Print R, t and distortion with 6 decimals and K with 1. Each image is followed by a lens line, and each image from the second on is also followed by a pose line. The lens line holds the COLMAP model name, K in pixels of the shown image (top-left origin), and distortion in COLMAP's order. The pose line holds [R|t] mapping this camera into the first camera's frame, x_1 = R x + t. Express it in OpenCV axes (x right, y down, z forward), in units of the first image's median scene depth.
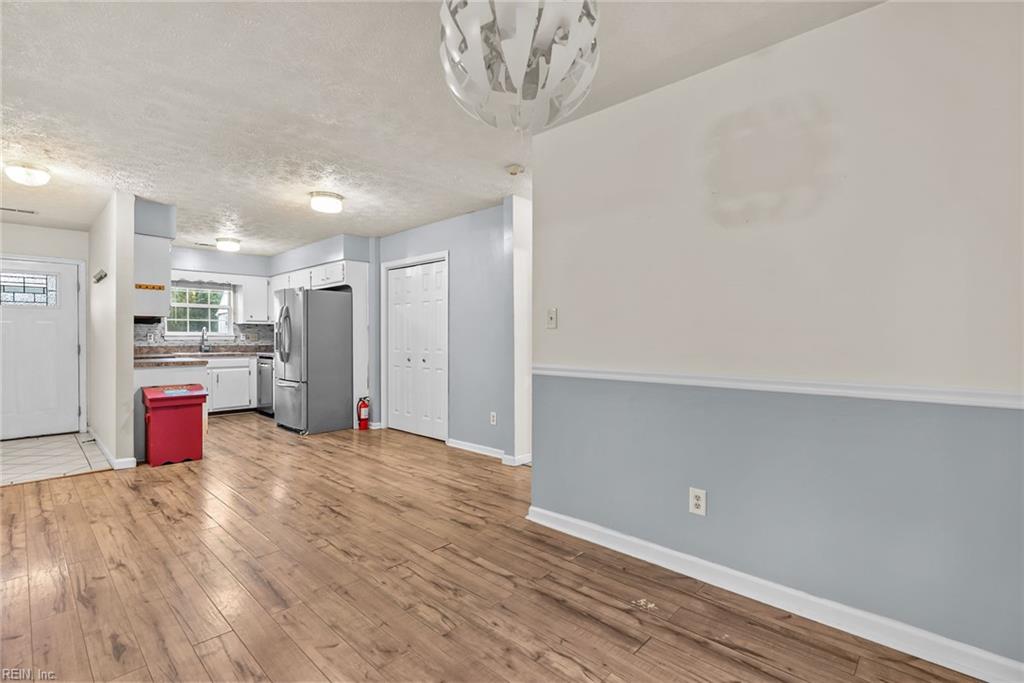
lens RADIAL K [[473.3, 0, 514.3], [0, 473.3, 339.9], [0, 0, 1]] dist [-0.012703, 0.003611]
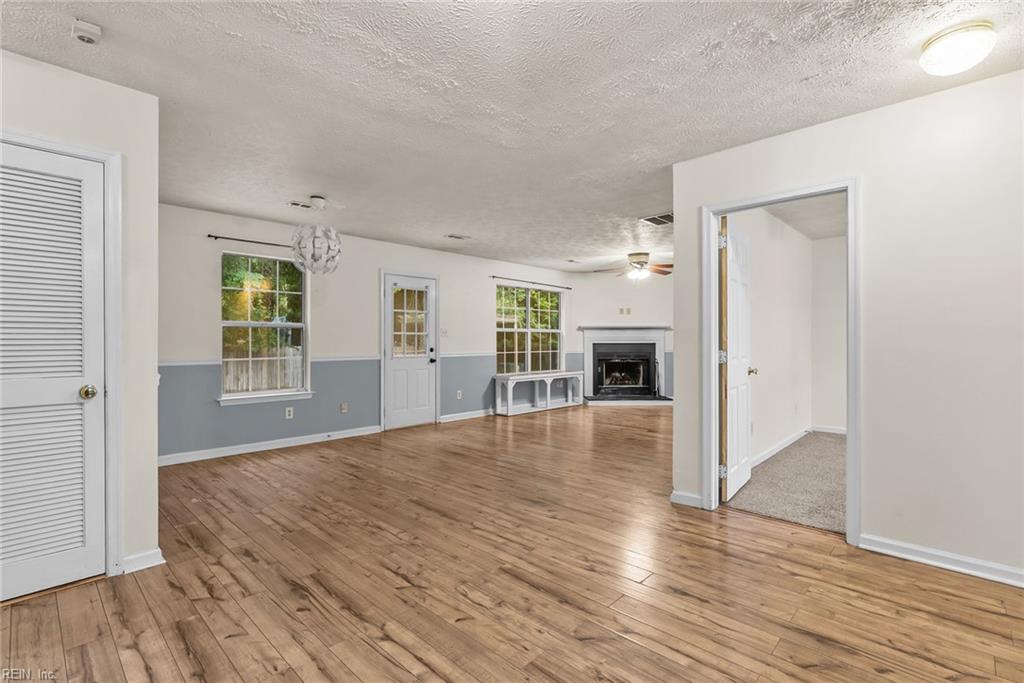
lens RADIAL K [[473.3, 0, 513.2], [0, 473.3, 346.7], [0, 0, 1]] dist [-0.012703, 0.003611]
pose [[-0.999982, 0.001076, 0.005887, -0.586276], [0.001186, 0.999823, 0.018752, -0.008893], [-0.005865, 0.018759, -0.999807, 1.817778]]
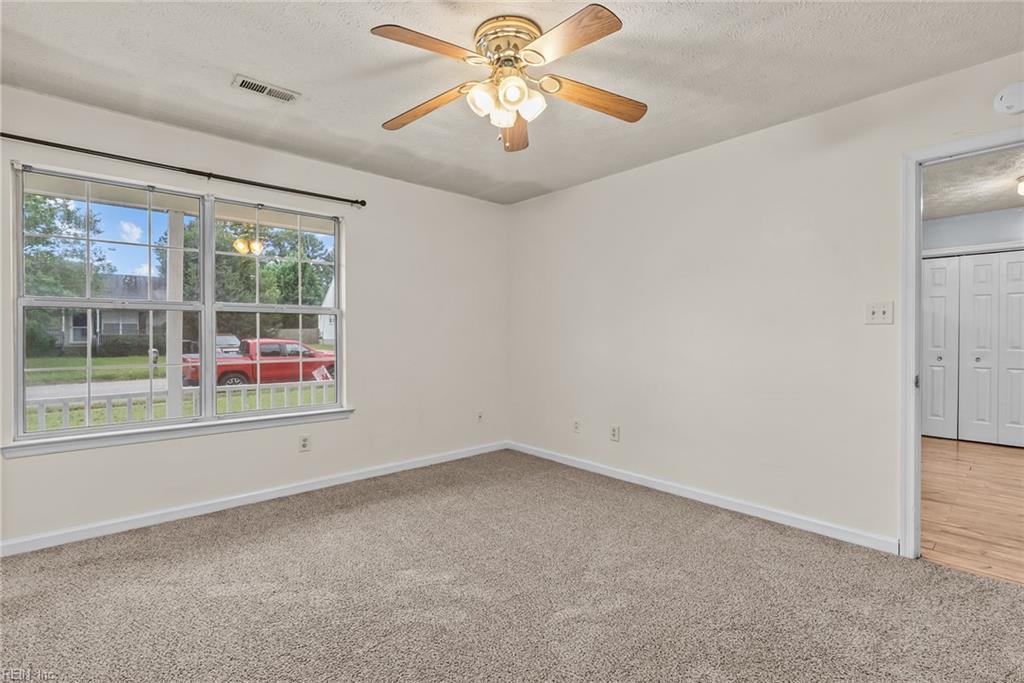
lens RADIAL K [[473.3, 0, 513.3], [0, 473.3, 336.6], [0, 0, 1]] dist [-0.012703, 0.003611]
pose [[0.996451, -0.001198, -0.084161, -1.863219], [0.001028, 0.999997, -0.002065, 0.000208], [0.084163, 0.001971, 0.996450, 0.036193]]
